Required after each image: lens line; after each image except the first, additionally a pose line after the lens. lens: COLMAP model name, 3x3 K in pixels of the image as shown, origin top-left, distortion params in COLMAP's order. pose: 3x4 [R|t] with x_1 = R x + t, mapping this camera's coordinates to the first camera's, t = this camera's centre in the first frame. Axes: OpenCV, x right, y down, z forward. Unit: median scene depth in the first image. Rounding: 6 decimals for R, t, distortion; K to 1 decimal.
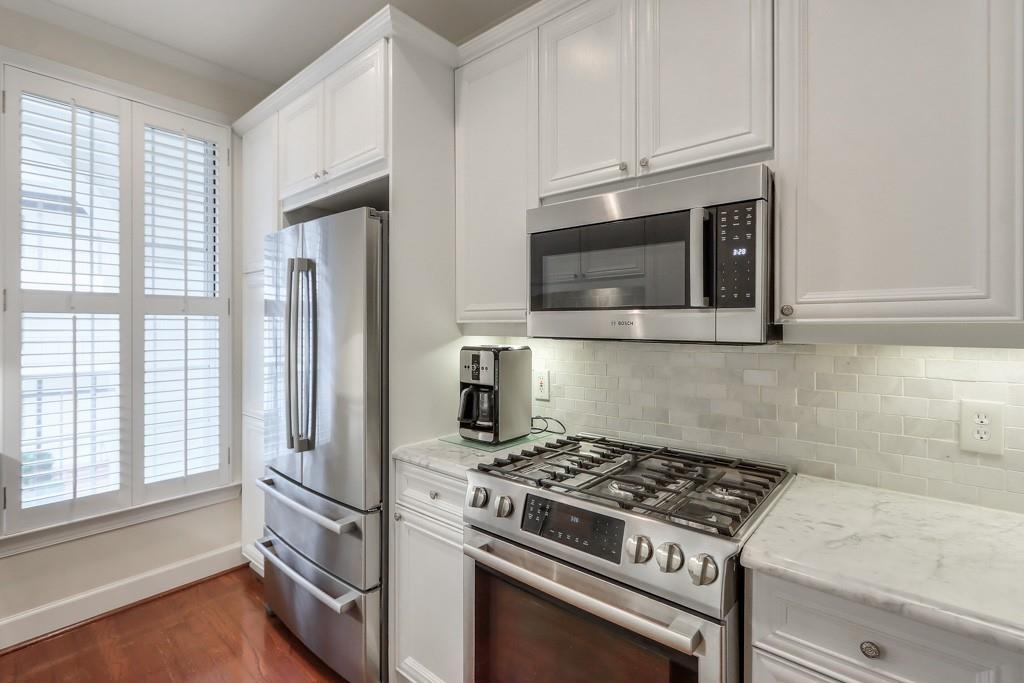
lens RADIAL K [[509.1, 0, 512.0], [0, 509.1, 324.3], [0, 0, 1]] dist [0.004522, 0.000509]
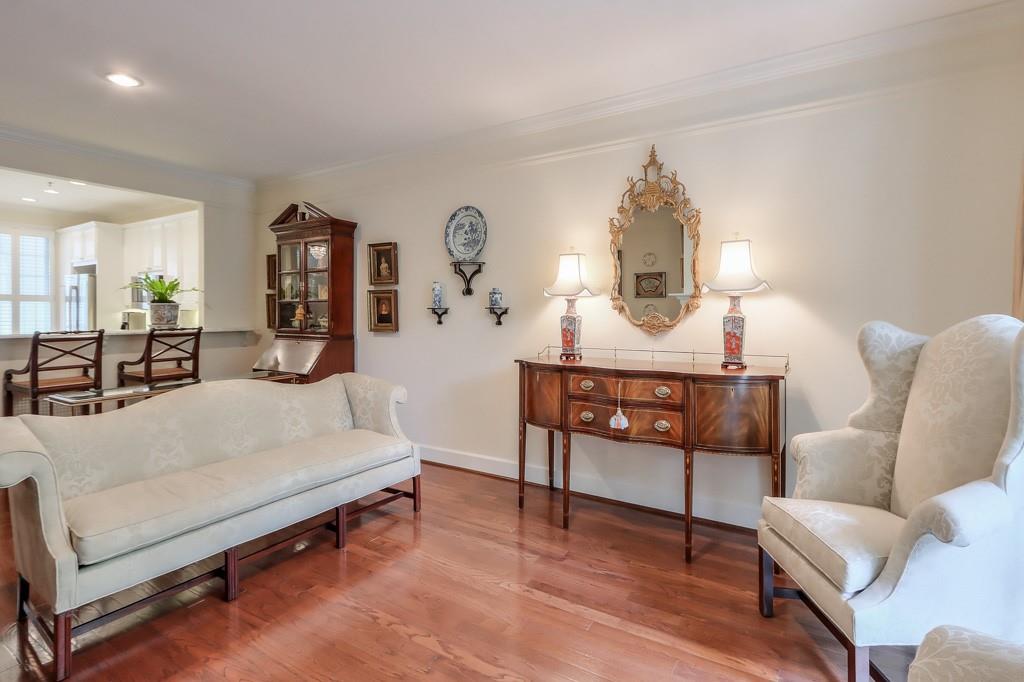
lens RADIAL K [[509.1, 0, 512.0], [0, 509.1, 323.8], [0, 0, 1]] dist [0.004522, 0.000509]
pose [[0.989593, 0.006233, 0.143757, 2.262543], [-0.009498, 0.999712, 0.022032, 0.025628], [-0.143578, -0.023168, 0.989368, -3.160512]]
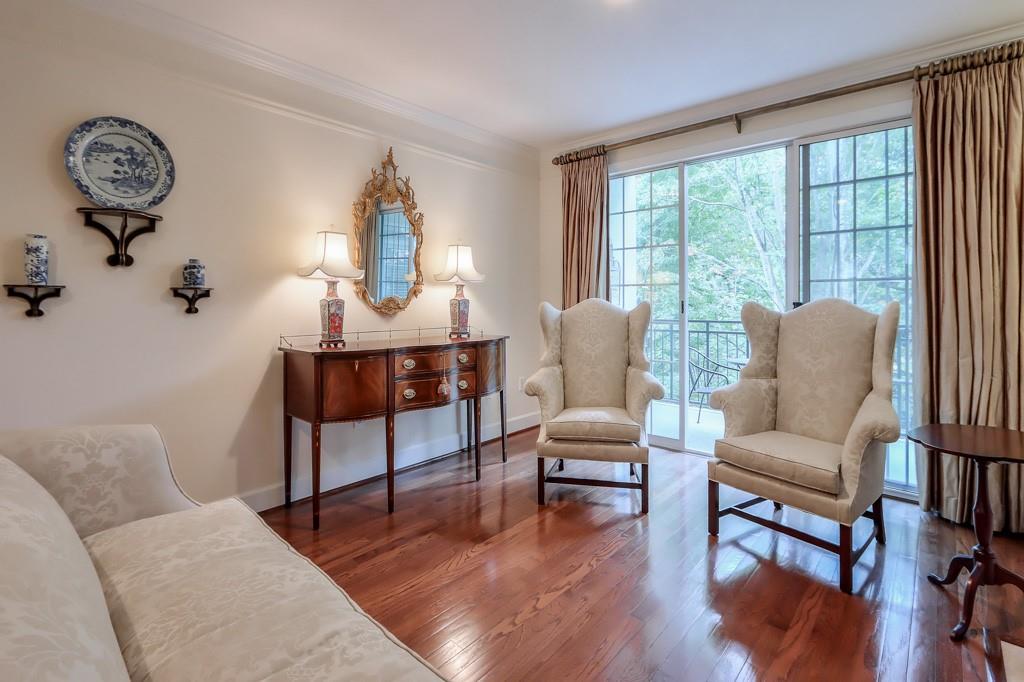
lens RADIAL K [[506.4, 0, 514.5], [0, 506.4, 302.2], [0, 0, 1]] dist [-0.001105, -0.000872]
pose [[-0.016887, 0.000330, 0.999857, 1.038058], [-0.004734, 0.999989, -0.000410, 0.043017], [-0.999846, -0.004741, -0.016886, -1.942080]]
